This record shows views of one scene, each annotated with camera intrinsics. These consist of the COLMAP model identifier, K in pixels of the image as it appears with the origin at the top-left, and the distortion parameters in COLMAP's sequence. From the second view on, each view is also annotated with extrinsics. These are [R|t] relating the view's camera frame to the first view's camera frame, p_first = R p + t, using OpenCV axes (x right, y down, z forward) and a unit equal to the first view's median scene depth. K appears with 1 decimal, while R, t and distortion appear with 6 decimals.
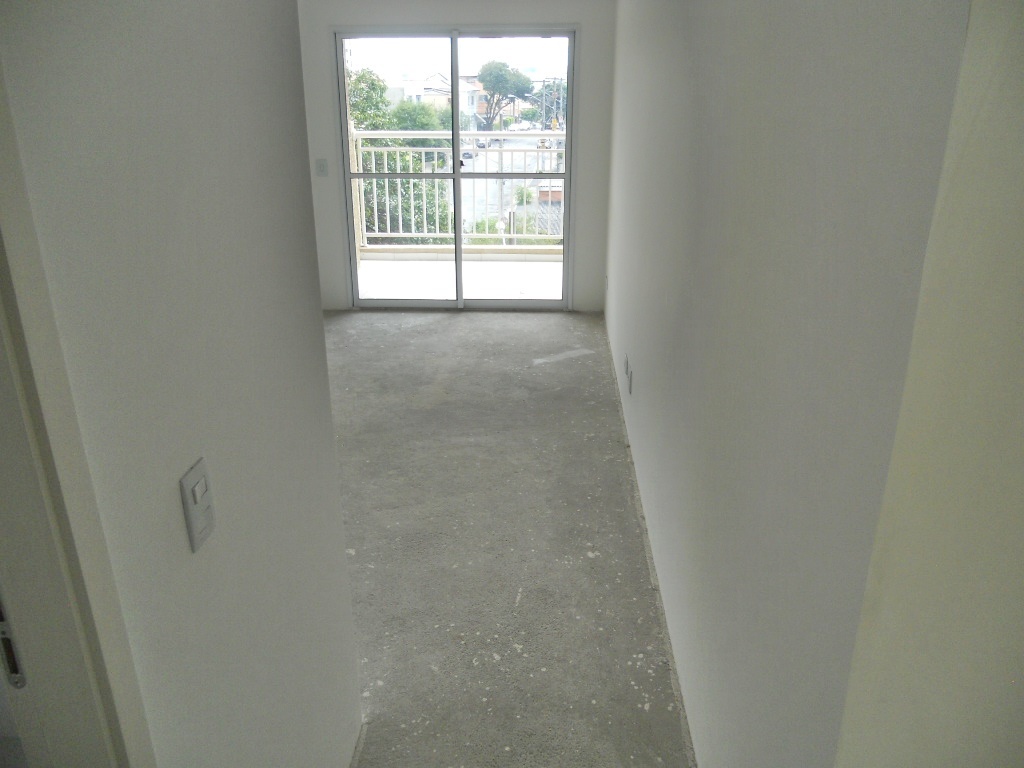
lens RADIAL K [[751.2, 0, 512.0], [0, 751.2, 384.0], [0, 0, 1]] dist [-0.095501, 0.074177]
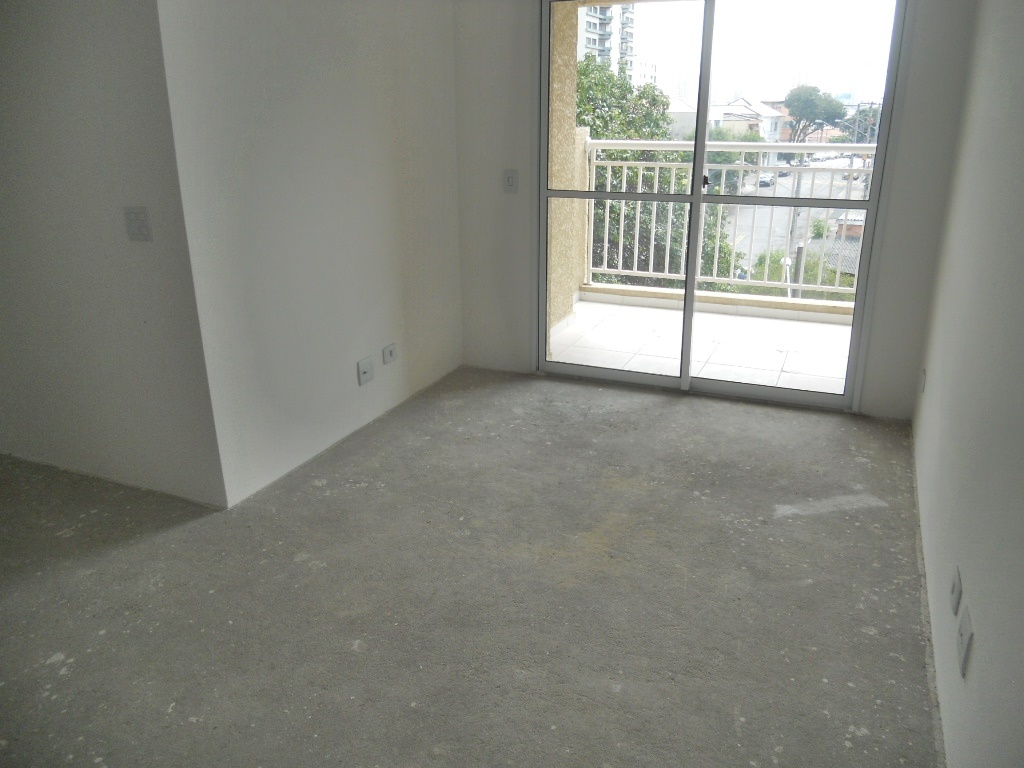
lens RADIAL K [[751.2, 0, 512.0], [0, 751.2, 384.0], [0, 0, 1]] dist [-0.095501, 0.074177]
pose [[0.929361, 0.109119, -0.352677, 0.025260], [-0.120528, 0.992655, -0.010482, -0.079682], [0.348943, 0.052249, 0.935686, 0.302974]]
